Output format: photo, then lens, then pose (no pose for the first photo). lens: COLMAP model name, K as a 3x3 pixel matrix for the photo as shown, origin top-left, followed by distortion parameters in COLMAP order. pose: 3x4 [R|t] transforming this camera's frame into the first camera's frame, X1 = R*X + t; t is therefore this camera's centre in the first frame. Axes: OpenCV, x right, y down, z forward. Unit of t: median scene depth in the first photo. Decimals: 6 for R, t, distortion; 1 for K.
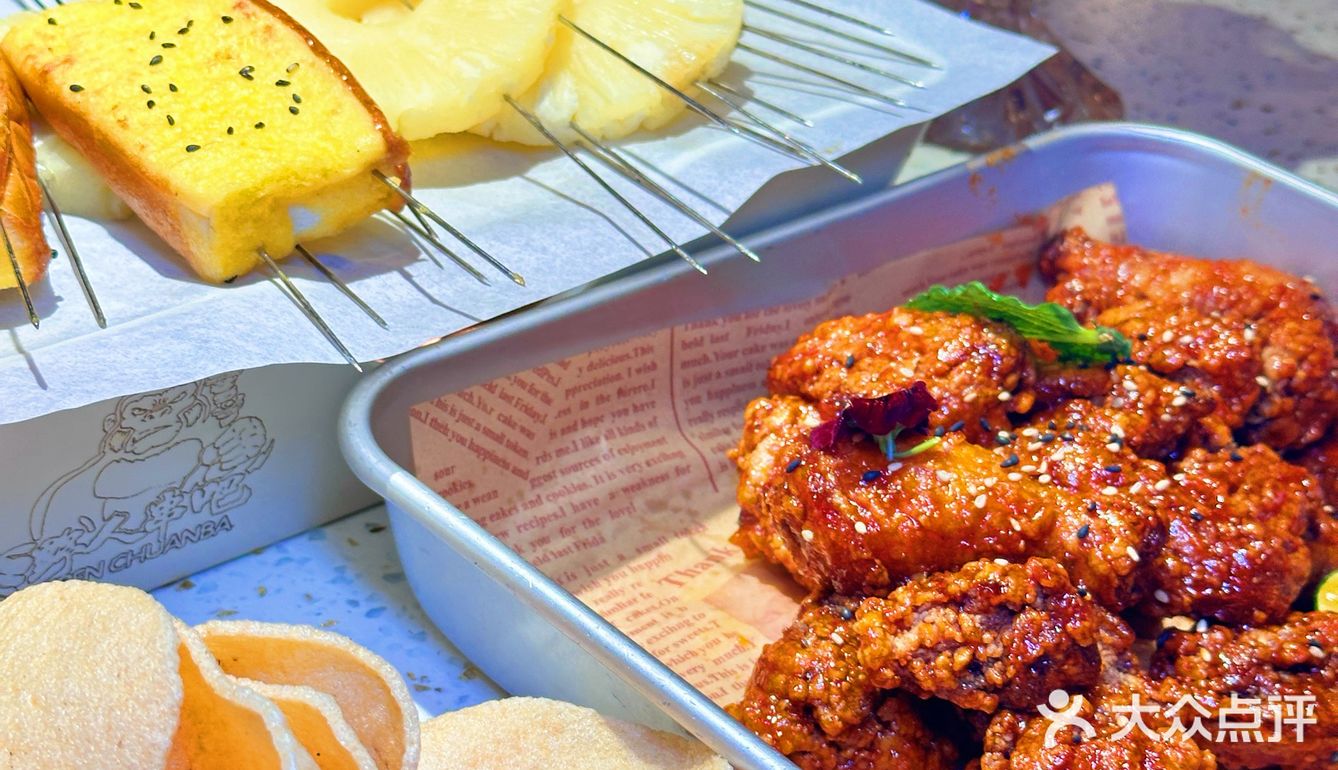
lens RADIAL K [[2497.6, 0, 669.0], [0, 2497.6, 385.0], [0, 0, 1]] dist [0.147311, 0.052981]
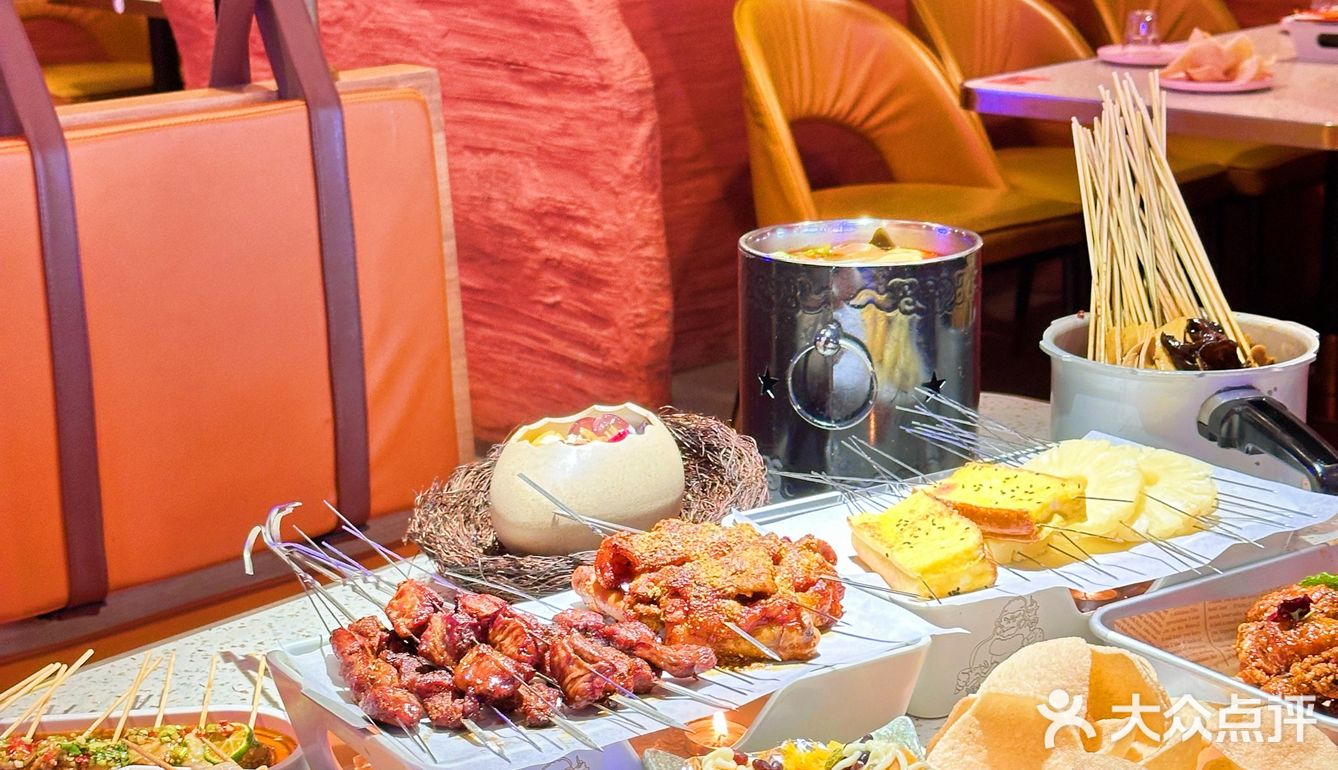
lens RADIAL K [[2497.6, 0, 669.0], [0, 2497.6, 385.0], [0, 0, 1]] dist [0.147311, 0.052981]
pose [[0.989262, -0.061955, -0.132372, -0.191028], [0.024532, 0.963246, -0.267499, 0.450330], [0.144080, 0.261379, 0.954422, -1.640844]]
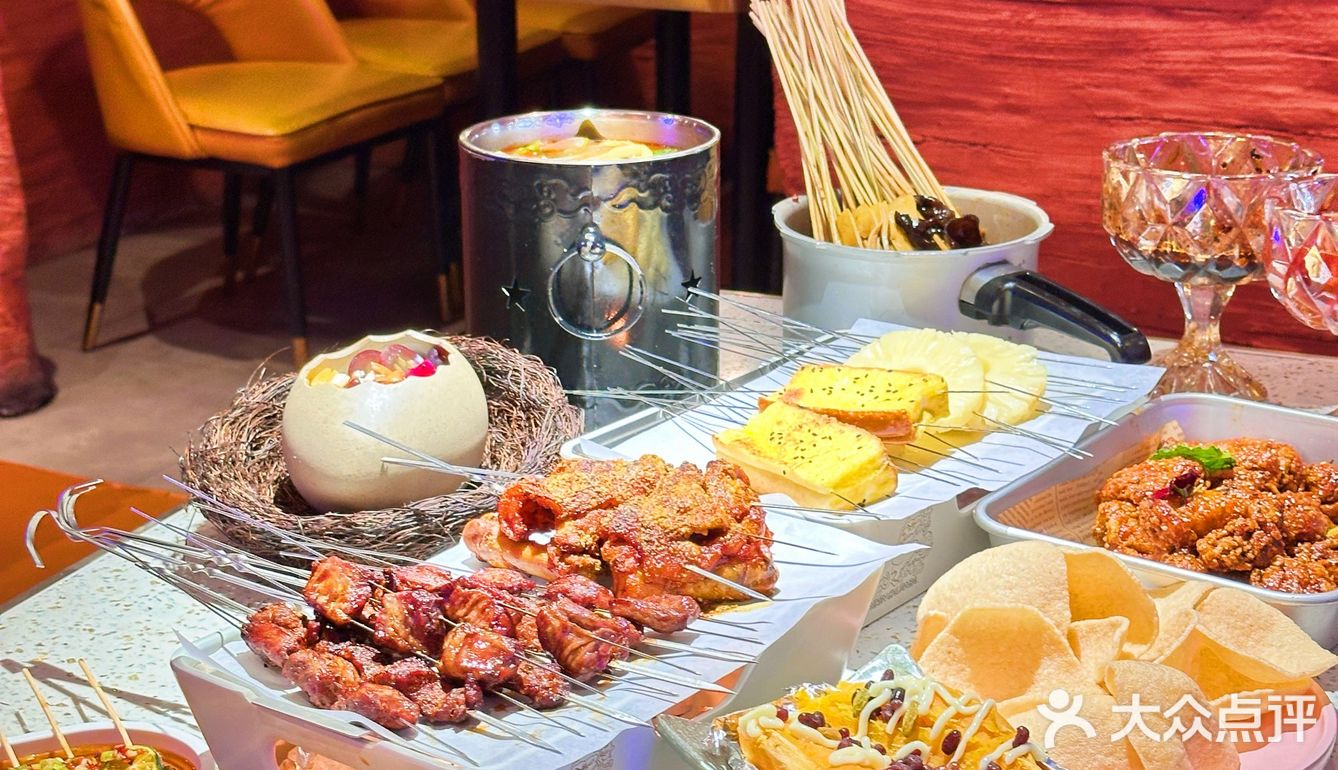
lens RADIAL K [[2497.6, 0, 669.0], [0, 2497.6, 385.0], [0, 0, 1]] dist [0.147311, 0.052981]
pose [[0.971979, -0.145252, 0.184820, -0.851300], [0.179320, 0.966536, -0.183444, 0.279746], [-0.151989, 0.211445, 0.965500, -1.440347]]
